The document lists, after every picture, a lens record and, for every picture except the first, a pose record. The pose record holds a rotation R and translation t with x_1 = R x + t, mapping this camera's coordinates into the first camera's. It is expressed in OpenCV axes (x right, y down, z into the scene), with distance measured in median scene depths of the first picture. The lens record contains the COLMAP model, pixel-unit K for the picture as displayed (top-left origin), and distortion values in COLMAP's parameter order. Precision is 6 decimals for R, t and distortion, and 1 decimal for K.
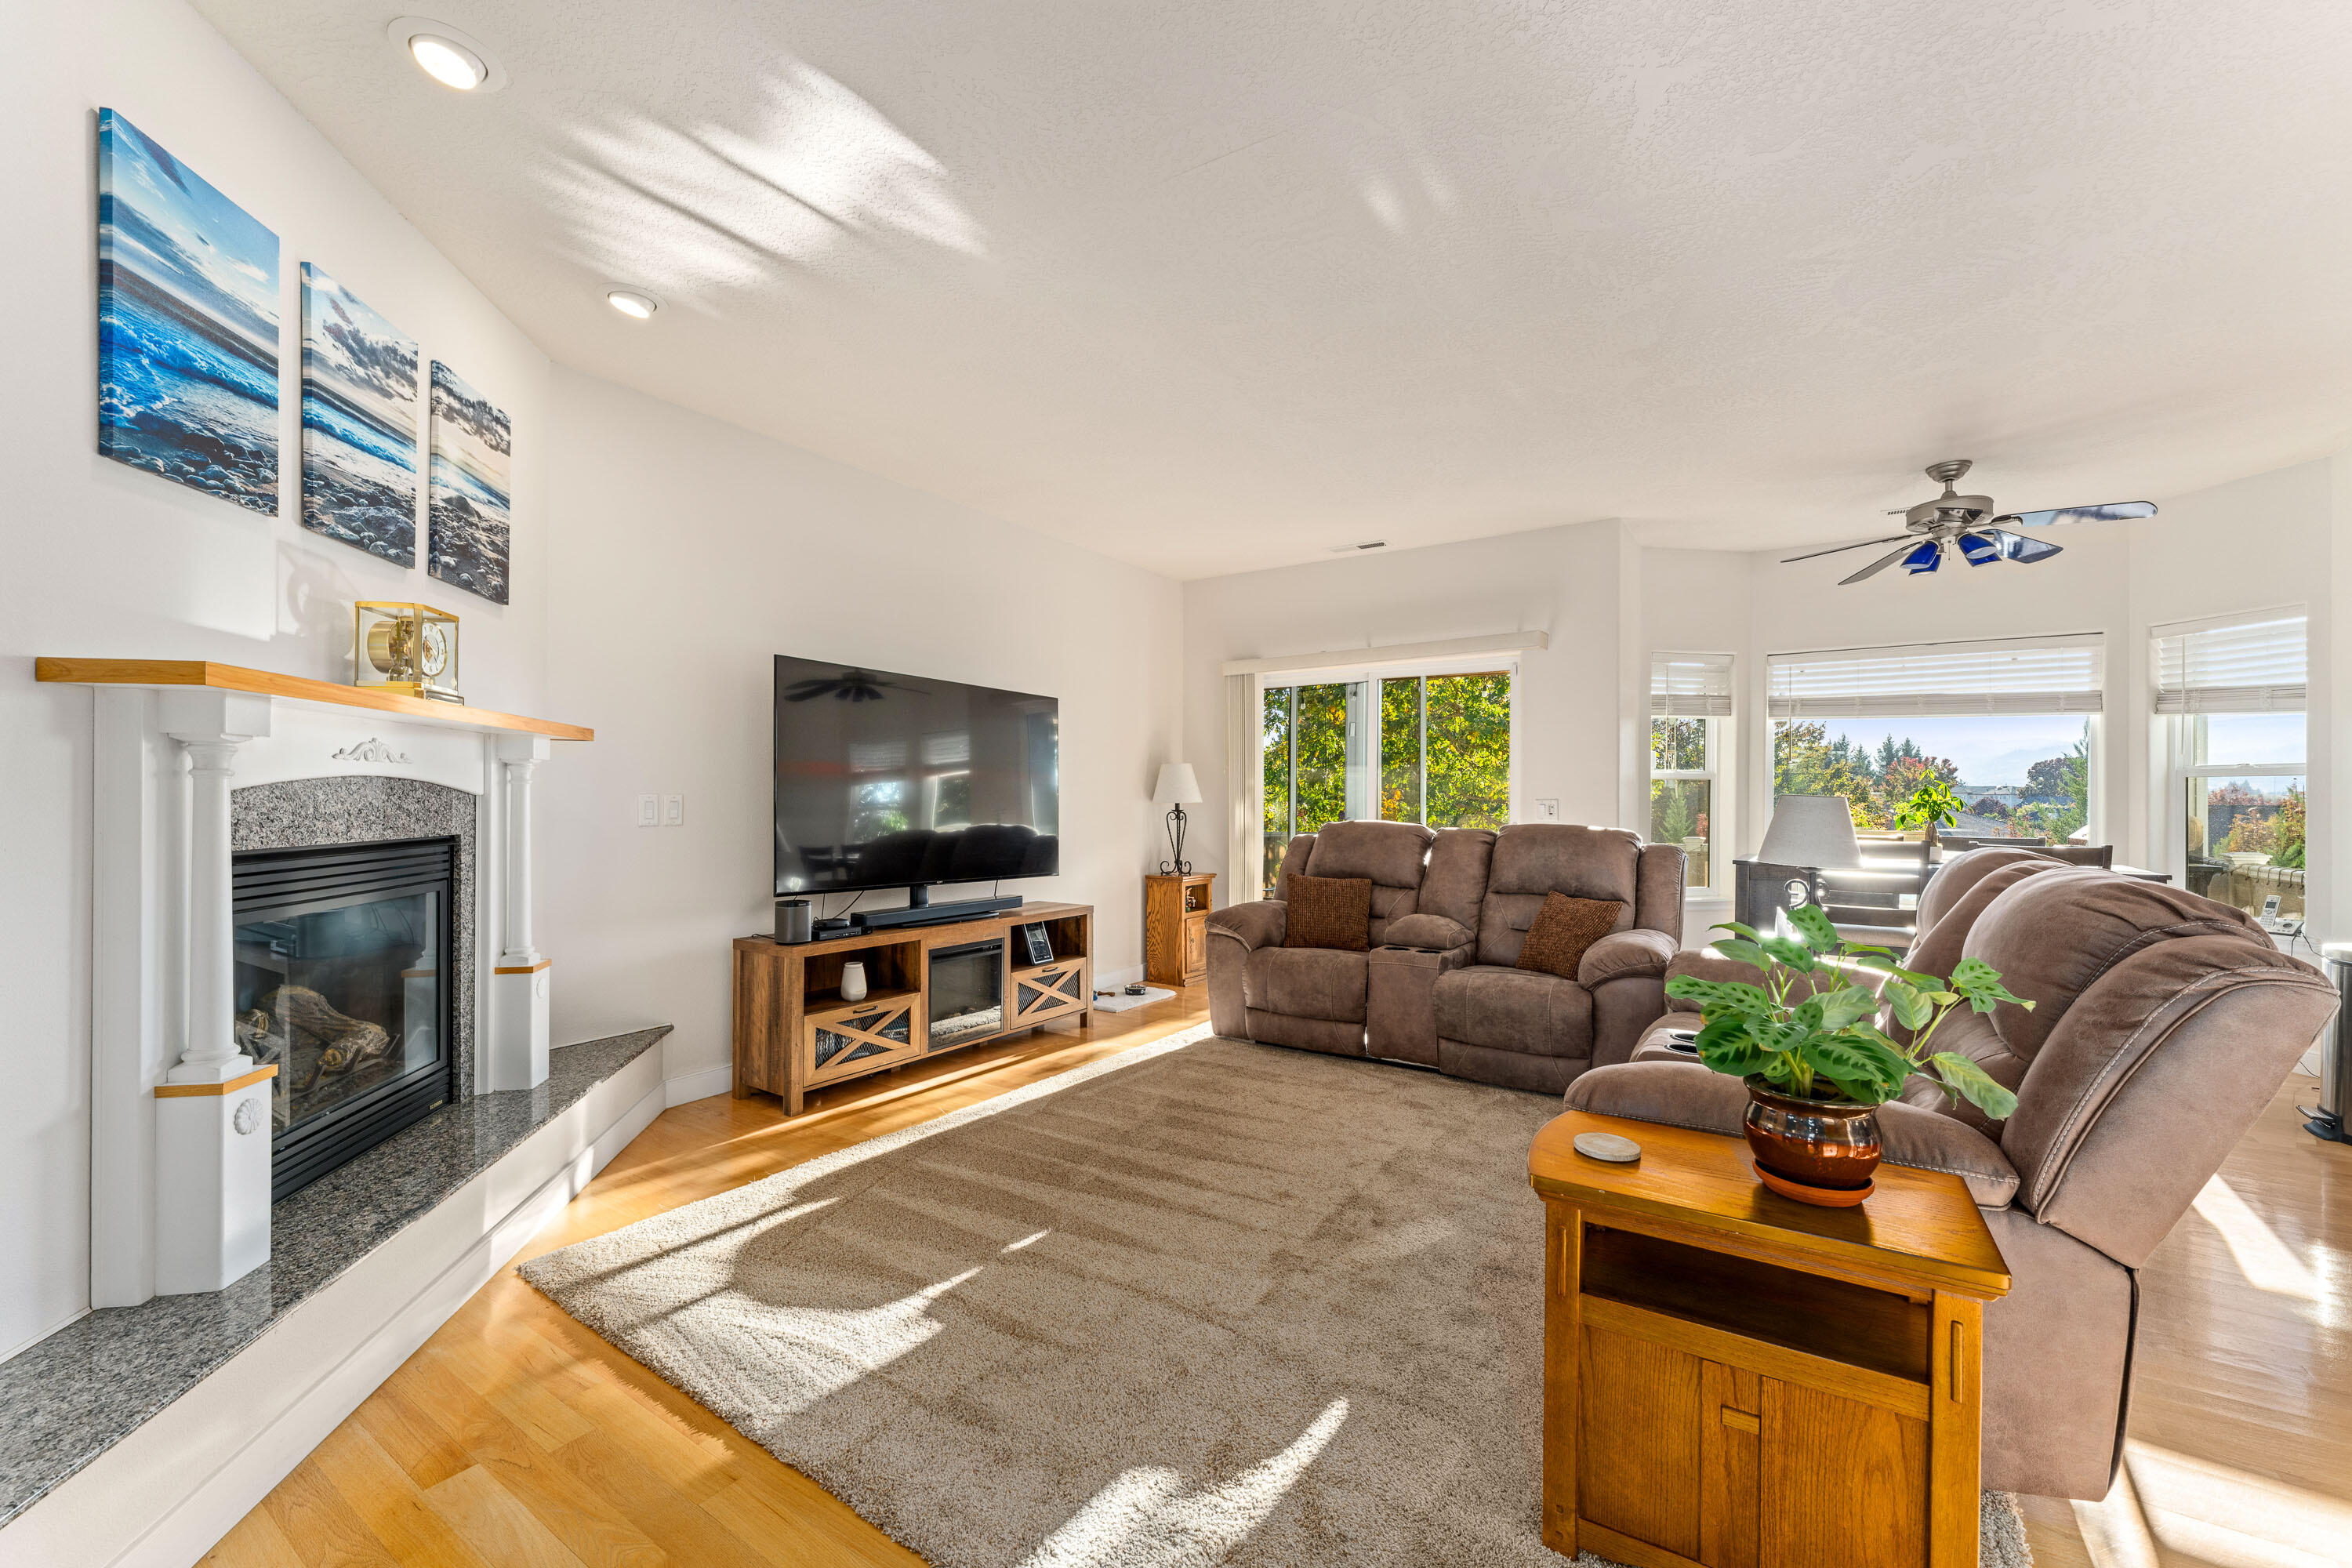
lens RADIAL K [[949.8, 0, 1181.6], [0, 949.8, 794.1], [0, 0, 1]] dist [-0.002578, -0.000319]
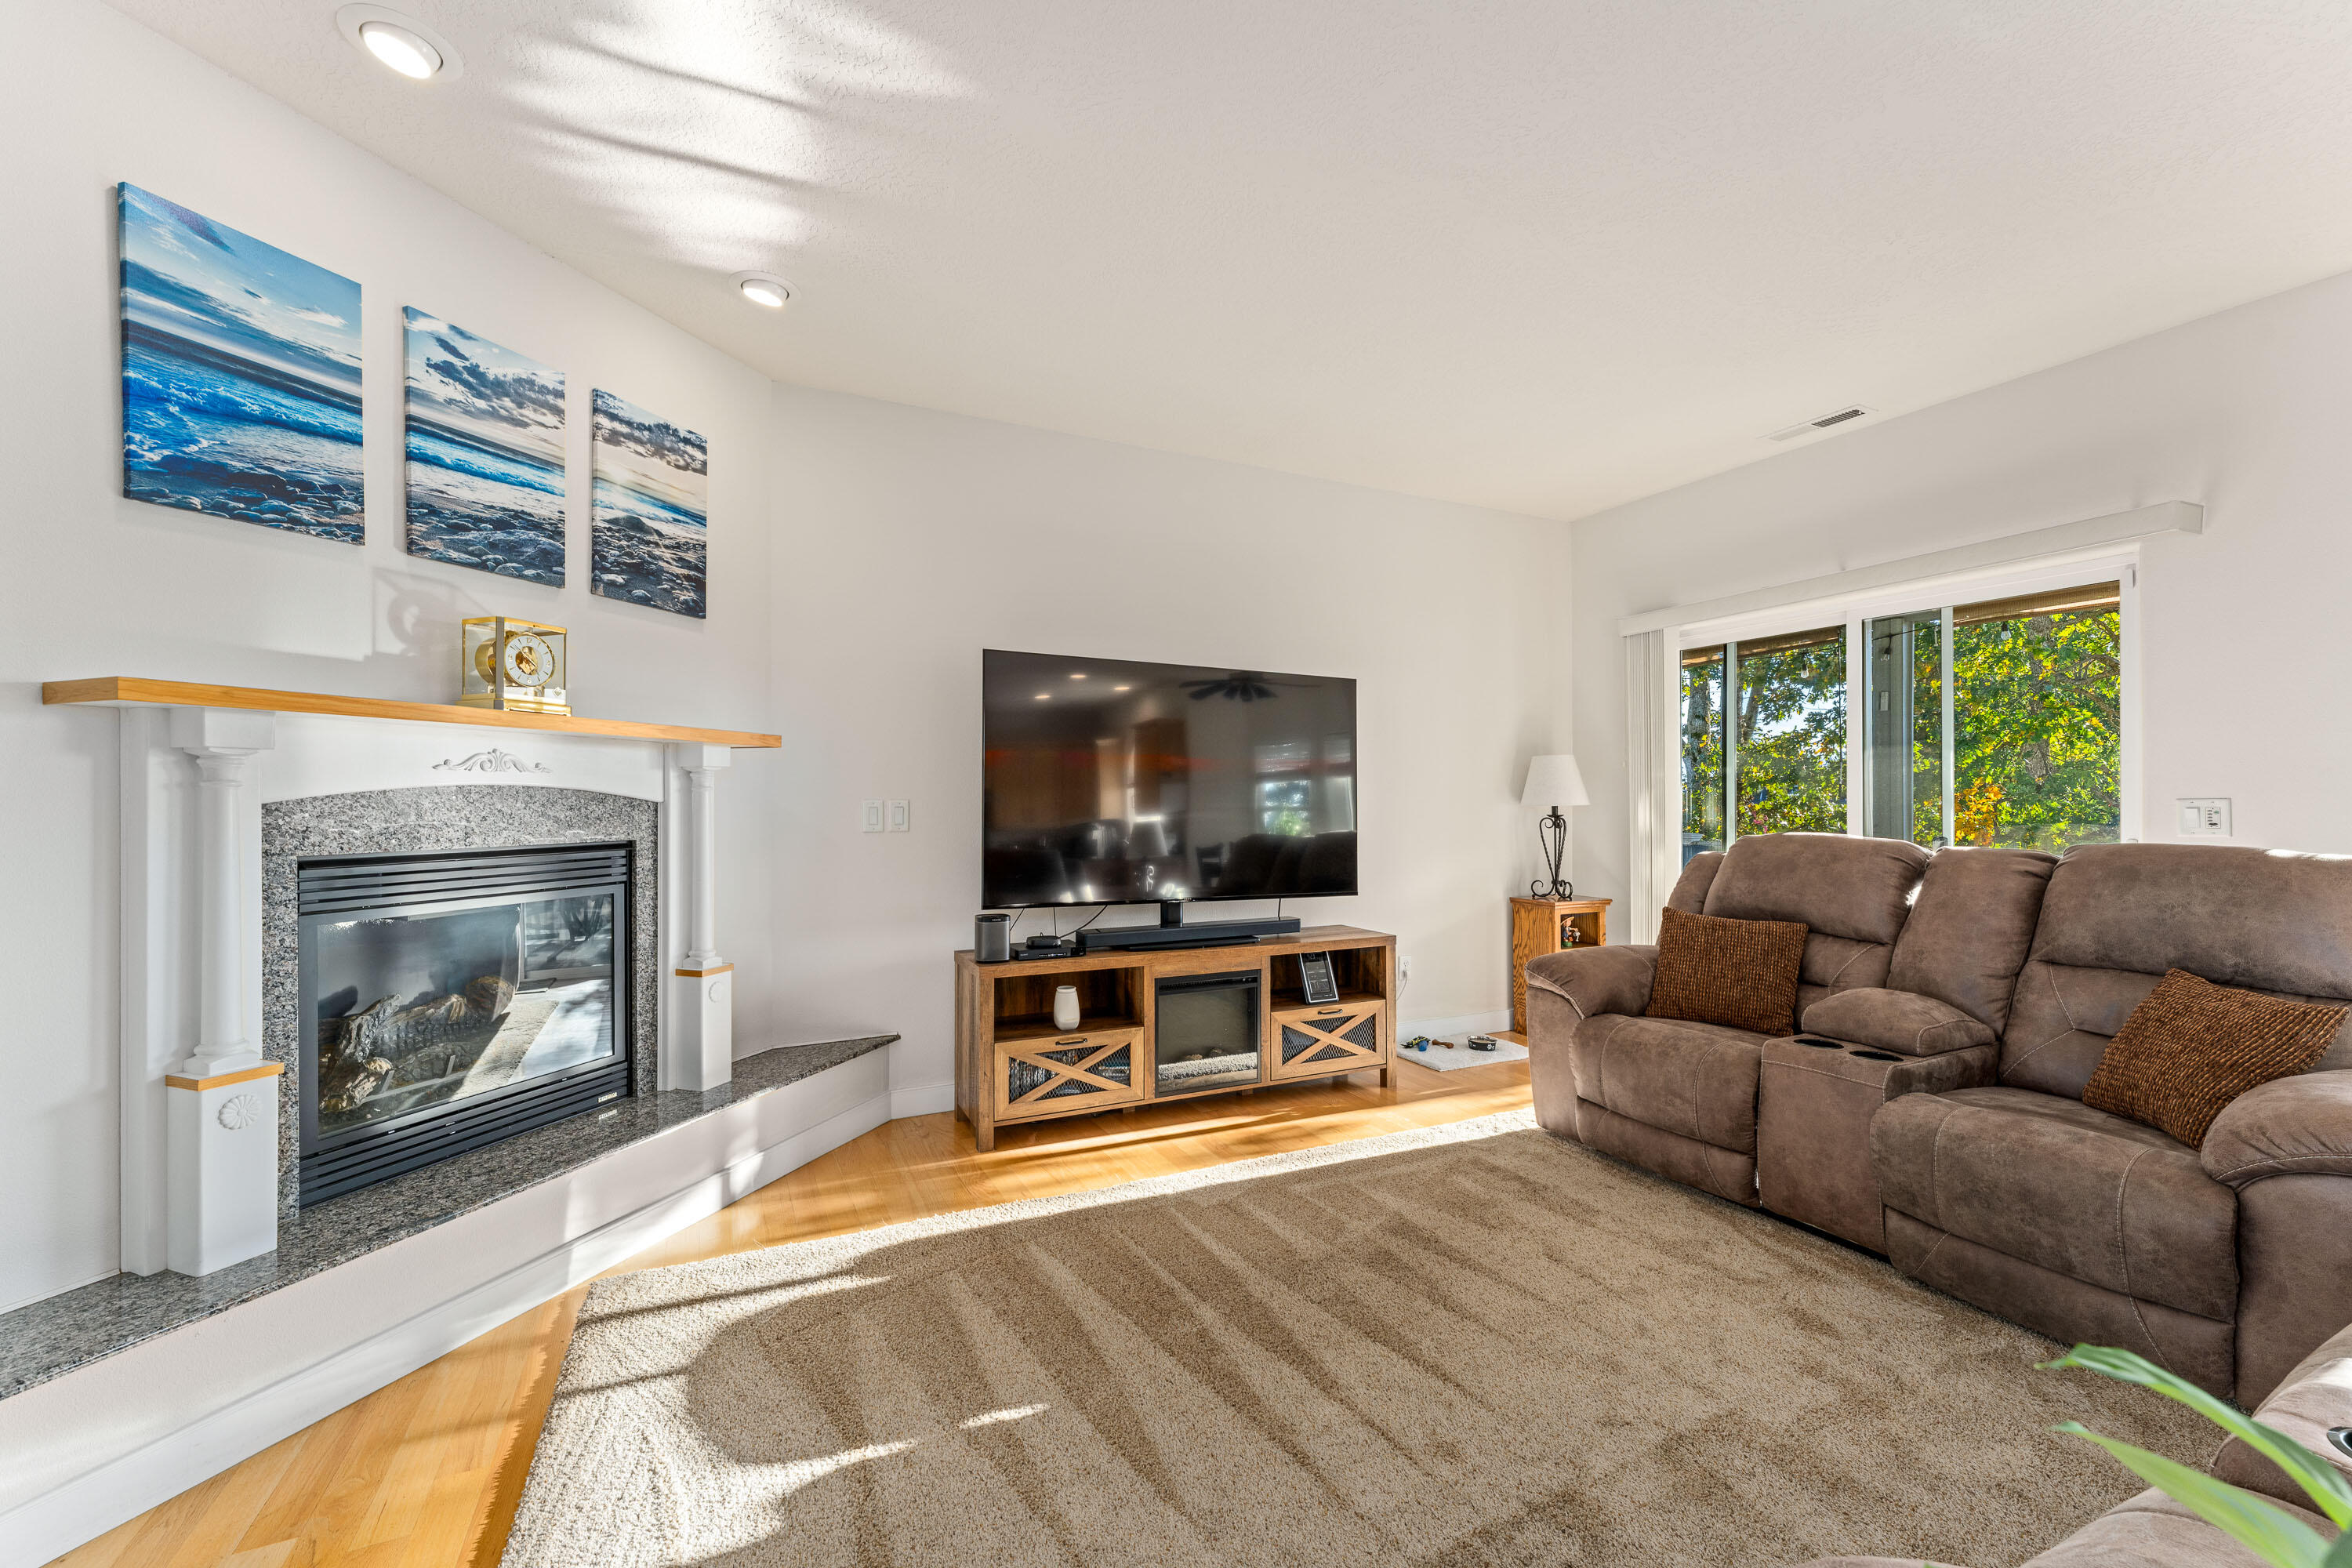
lens RADIAL K [[949.8, 0, 1176.0], [0, 949.8, 794.0], [0, 0, 1]] dist [-0.002578, -0.000319]
pose [[0.861304, -0.008573, -0.508018, 0.219935], [0.007611, 0.999963, -0.003971, 0.000491], [0.508033, -0.000447, 0.861337, 0.311686]]
